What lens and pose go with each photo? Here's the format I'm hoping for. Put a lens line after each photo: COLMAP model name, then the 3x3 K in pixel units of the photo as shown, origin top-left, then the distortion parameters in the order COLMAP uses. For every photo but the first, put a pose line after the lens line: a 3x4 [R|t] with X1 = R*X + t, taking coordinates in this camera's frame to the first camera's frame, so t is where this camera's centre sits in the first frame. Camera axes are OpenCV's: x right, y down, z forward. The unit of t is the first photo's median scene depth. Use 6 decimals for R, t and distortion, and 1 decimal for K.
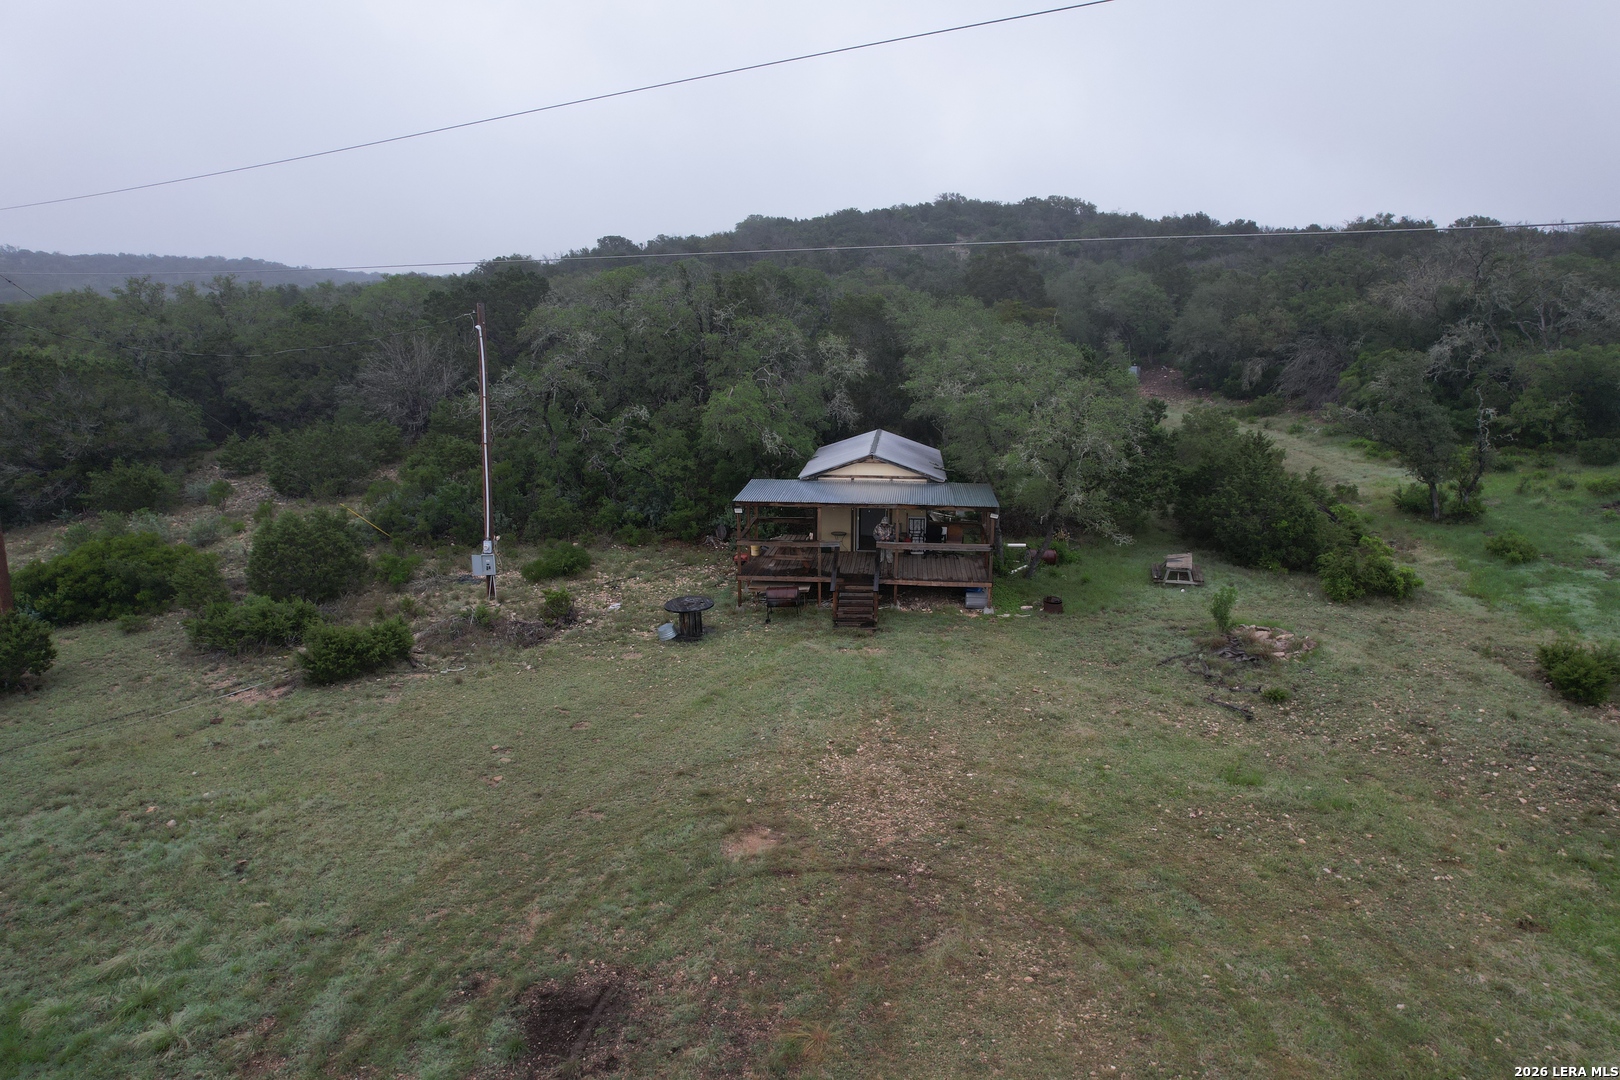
lens RADIAL K [[1038.3, 0, 810.0], [0, 1038.3, 540.0], [0, 0, 1]] dist [-0.042768, 0.001395]
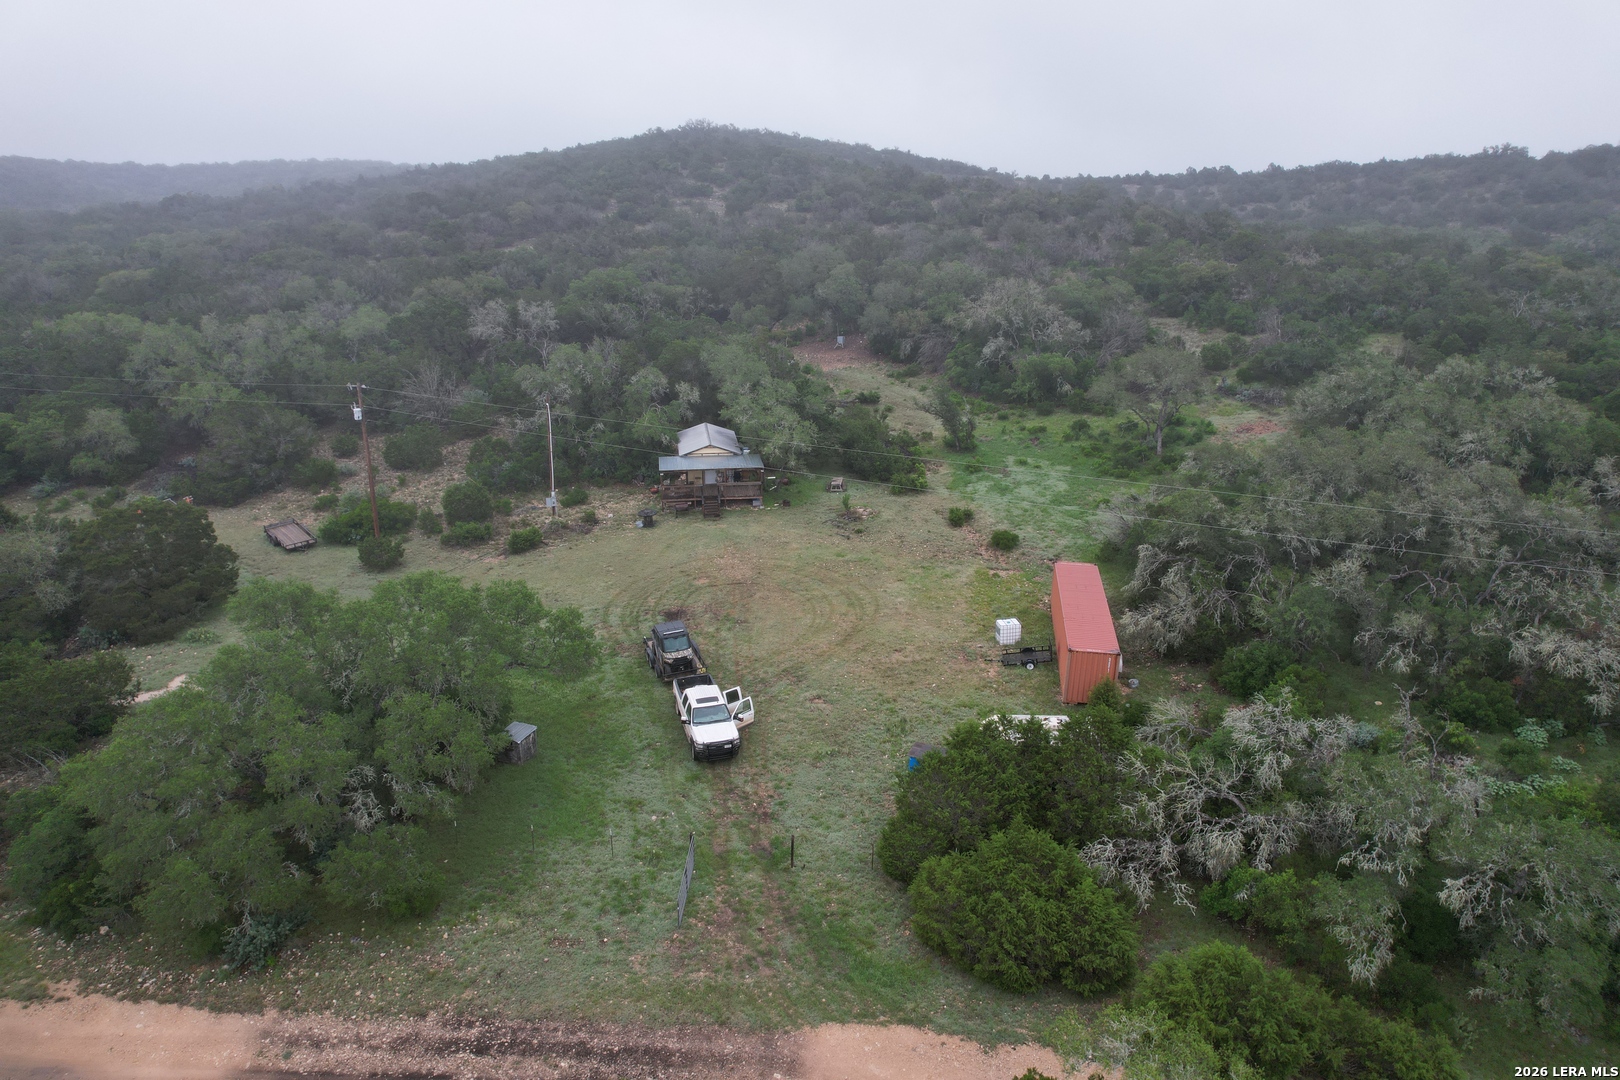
lens RADIAL K [[1038.3, 0, 810.0], [0, 1038.3, 540.0], [0, 0, 1]] dist [-0.042768, 0.001395]
pose [[0.972427, -0.074832, 0.220876, -0.282752], [0.048360, 0.991238, 0.122919, -0.159533], [-0.228139, -0.108848, 0.967525, -1.506959]]
